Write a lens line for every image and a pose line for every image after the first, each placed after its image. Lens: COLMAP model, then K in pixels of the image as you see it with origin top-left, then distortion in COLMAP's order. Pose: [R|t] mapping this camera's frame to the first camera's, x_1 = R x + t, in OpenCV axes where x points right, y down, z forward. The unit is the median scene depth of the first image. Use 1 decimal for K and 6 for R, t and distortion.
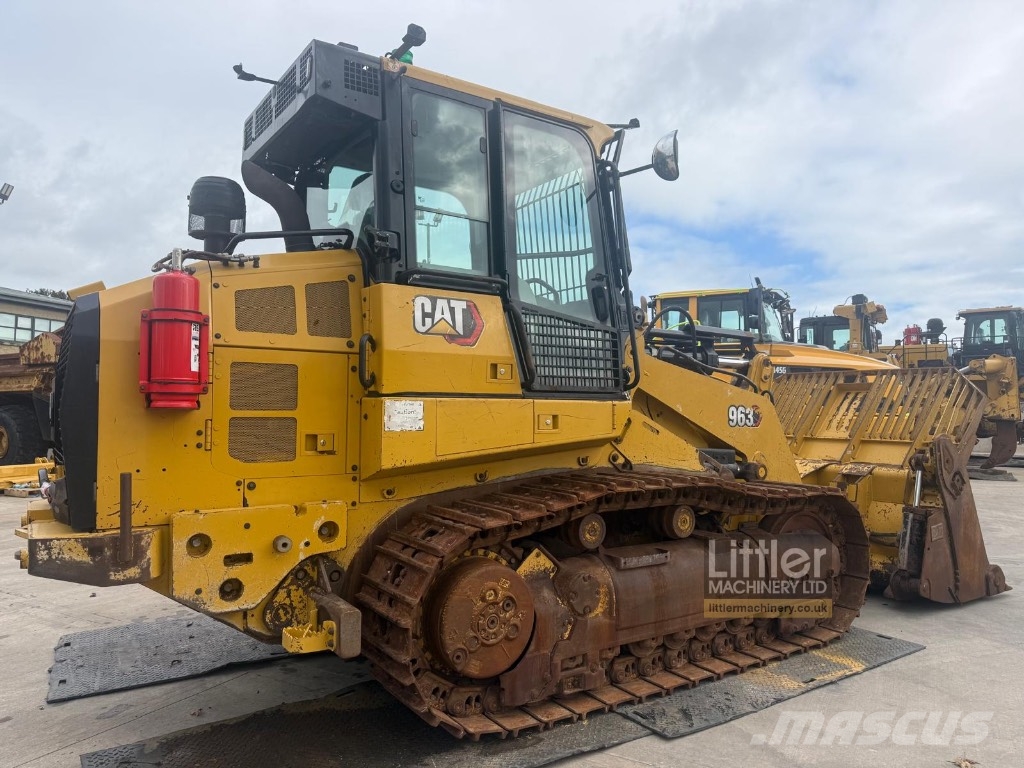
lens RADIAL K [[711.3, 0, 512.0], [0, 711.3, 384.0], [0, 0, 1]] dist [0.083445, -0.103955]
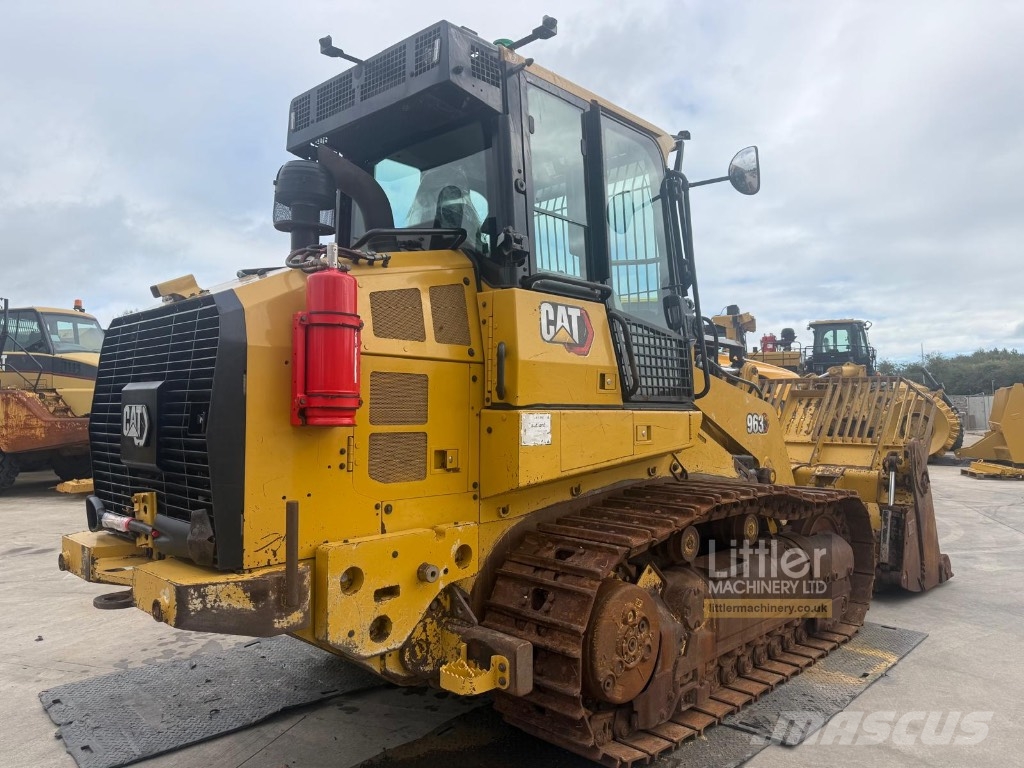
lens RADIAL K [[713.0, 0, 510.3], [0, 713.0, 381.7], [0, 0, 1]] dist [0.087226, -0.114388]
pose [[0.977216, 0.004615, 0.212195, -0.350778], [-0.003650, 0.999981, -0.004936, -0.012619], [-0.212214, 0.004049, 0.977215, 0.079408]]
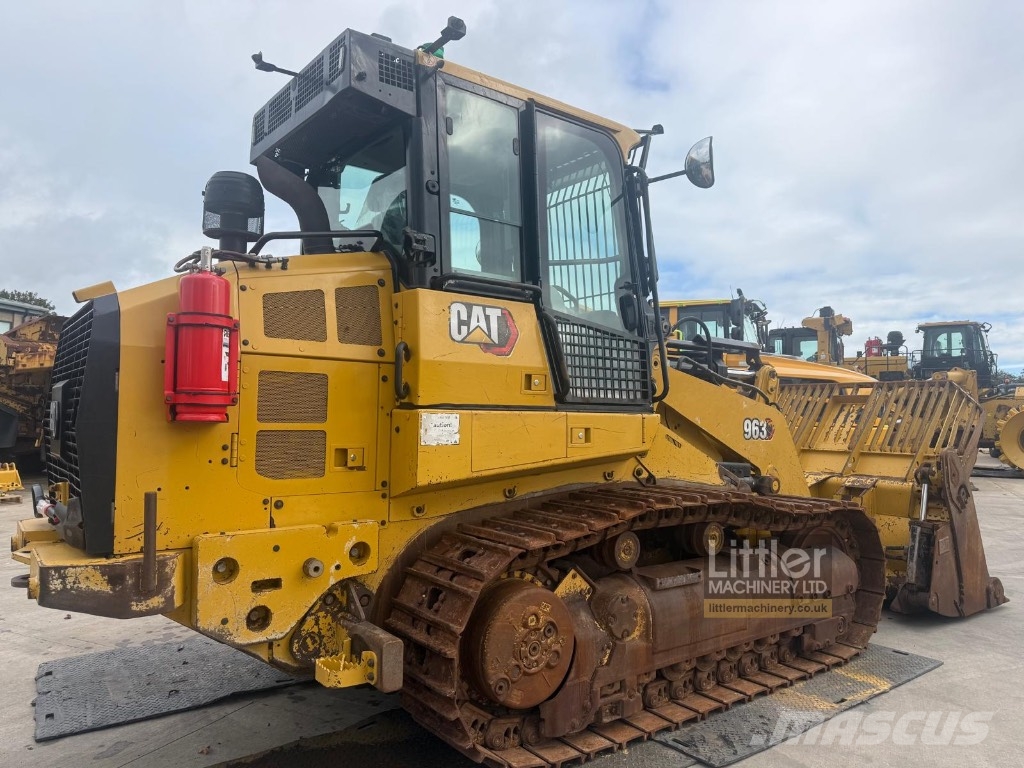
lens RADIAL K [[711.3, 0, 512.0], [0, 711.3, 384.0], [0, 0, 1]] dist [0.083445, -0.103955]
pose [[0.998208, 0.008276, 0.059259, -0.102870], [-0.007679, 0.999918, -0.010296, -0.005746], [-0.059339, 0.009822, 0.998190, 0.049208]]
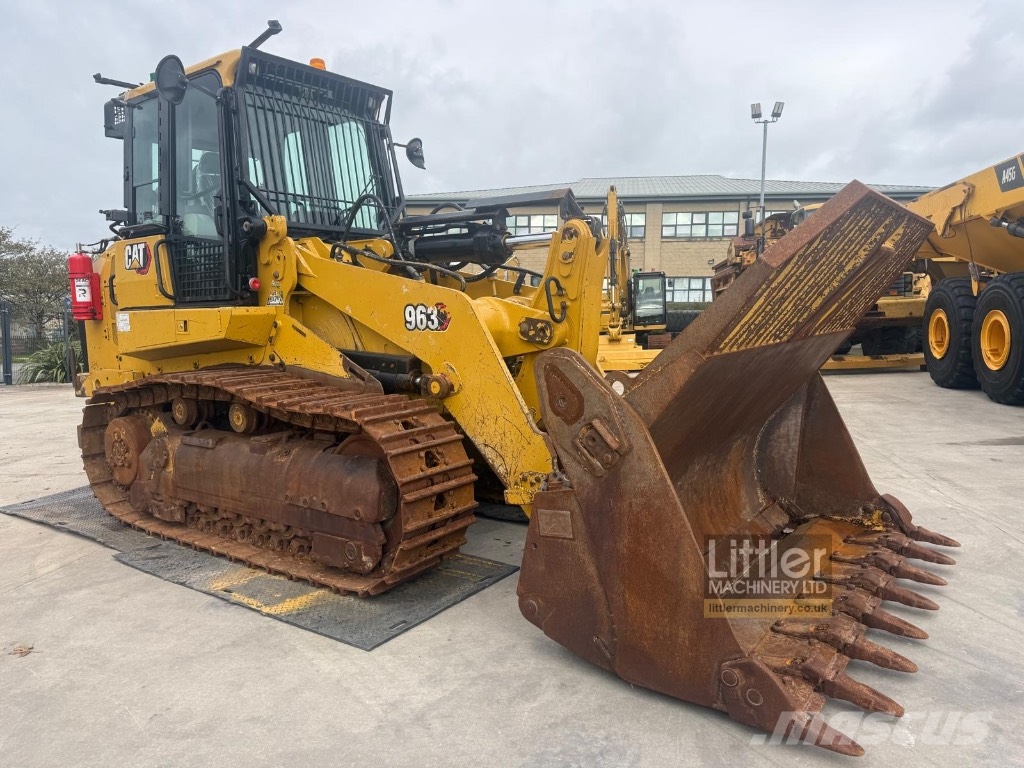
lens RADIAL K [[711.3, 0, 512.0], [0, 711.3, 384.0], [0, 0, 1]] dist [0.083445, -0.103955]
pose [[0.342056, 0.078927, -0.936359, 1.566102], [0.059110, 0.992686, 0.105268, 0.057948], [0.937818, -0.091355, 0.334889, 1.156697]]
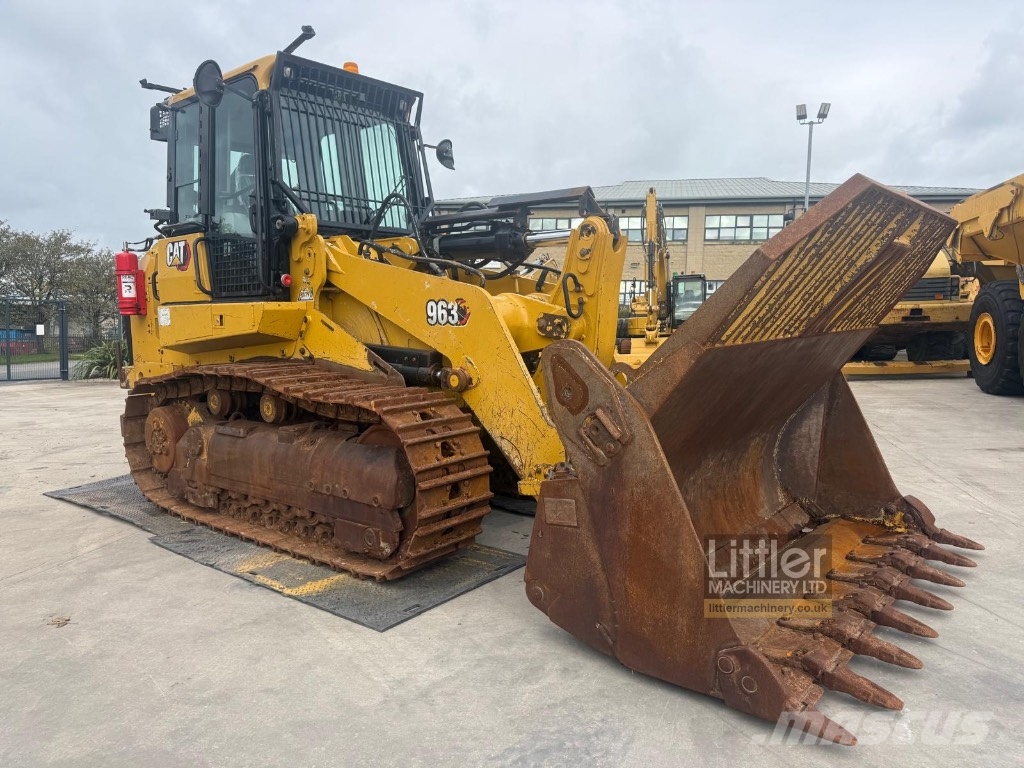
lens RADIAL K [[711.3, 0, 512.0], [0, 711.3, 384.0], [0, 0, 1]] dist [0.083445, -0.103955]
pose [[0.287474, 0.078648, -0.954554, 1.598464], [0.051300, 0.993928, 0.097342, 0.072332], [0.956414, -0.076952, 0.281694, 1.182881]]
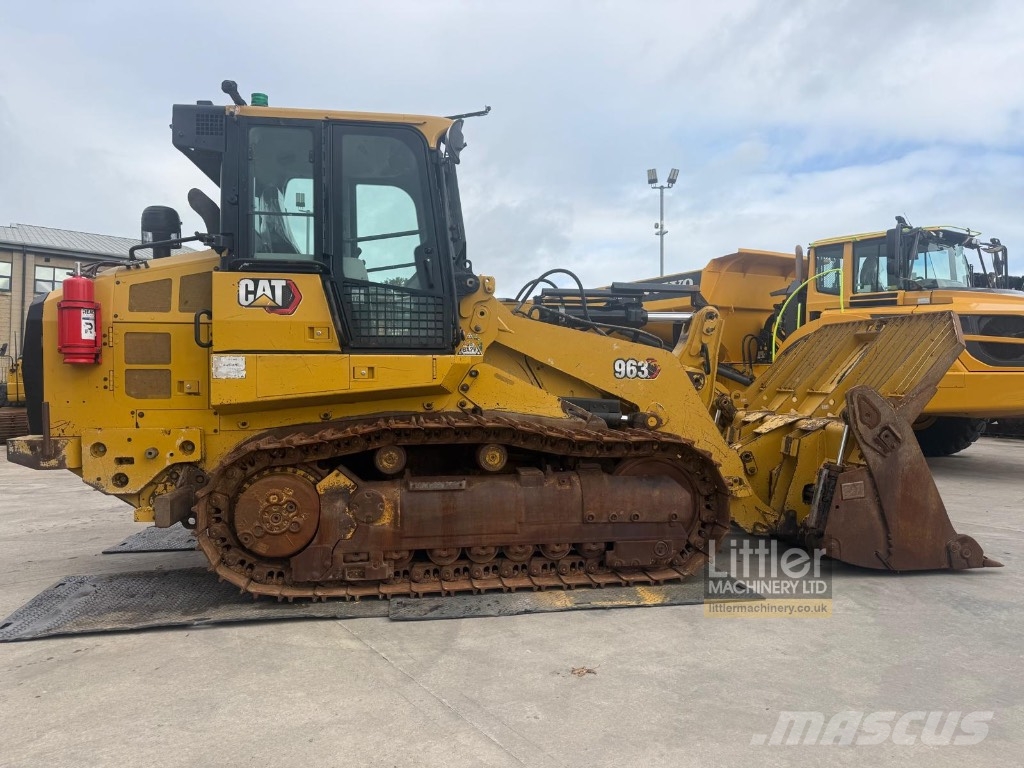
lens RADIAL K [[698.2, 0, 514.5], [0, 698.2, 387.8], [0, 0, 1]] dist [0.144981, -0.256126]
pose [[0.903618, -0.002534, -0.428331, 0.853889], [0.023568, 0.998762, 0.043812, 0.033674], [0.427690, -0.049684, 0.902559, -0.006567]]
